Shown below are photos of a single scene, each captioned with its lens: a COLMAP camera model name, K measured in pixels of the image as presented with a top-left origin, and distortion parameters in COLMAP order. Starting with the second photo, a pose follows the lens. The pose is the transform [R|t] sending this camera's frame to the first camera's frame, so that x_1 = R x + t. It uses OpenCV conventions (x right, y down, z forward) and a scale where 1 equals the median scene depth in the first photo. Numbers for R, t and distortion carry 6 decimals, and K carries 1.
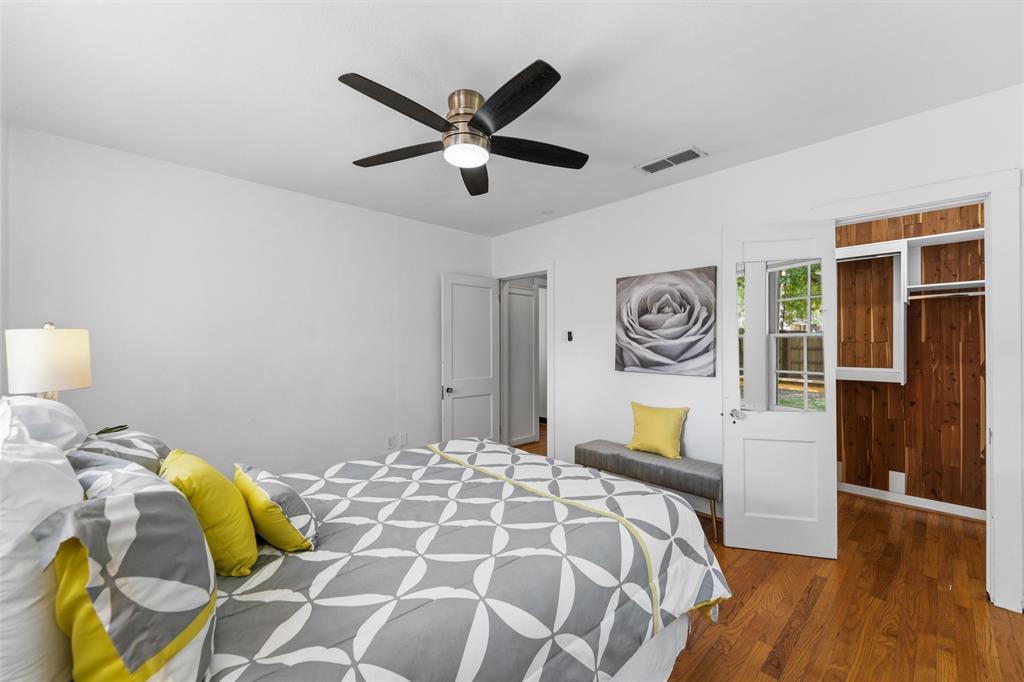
lens RADIAL K [[409.5, 0, 512.0], [0, 409.5, 341.0], [0, 0, 1]] dist [0.001161, -0.000029]
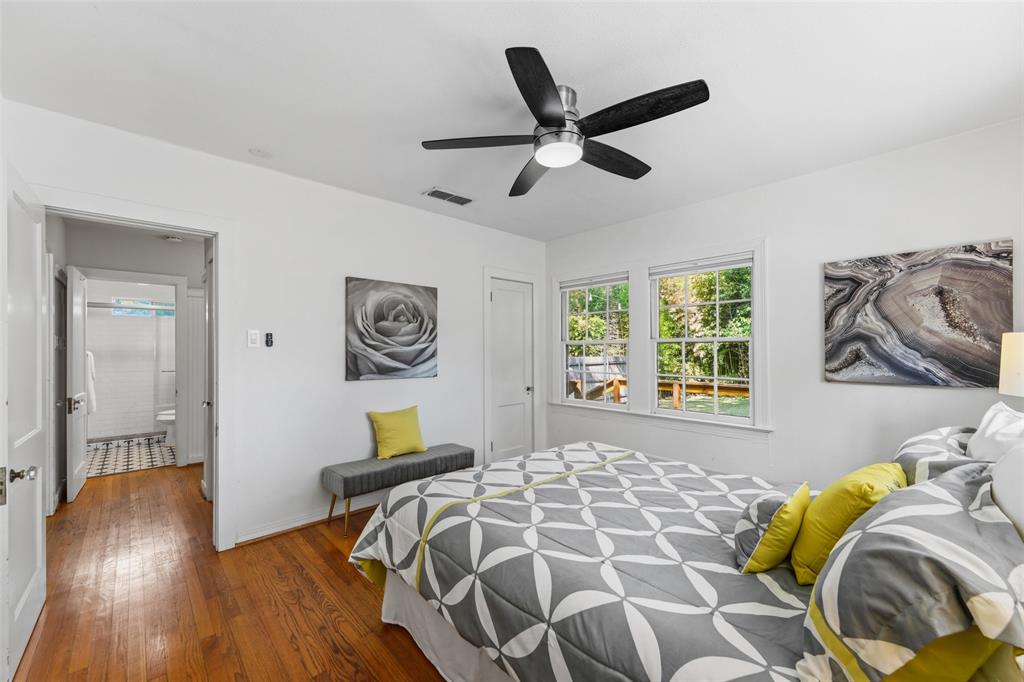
lens RADIAL K [[404.2, 0, 501.9], [0, 404.2, 343.7], [0, 0, 1]] dist [0.001799, -0.000529]
pose [[0.009225, 0.015103, 0.999843, -0.683470], [-0.004011, 0.999878, -0.015067, 0.004743], [-0.999949, -0.003872, 0.009284, 0.728182]]
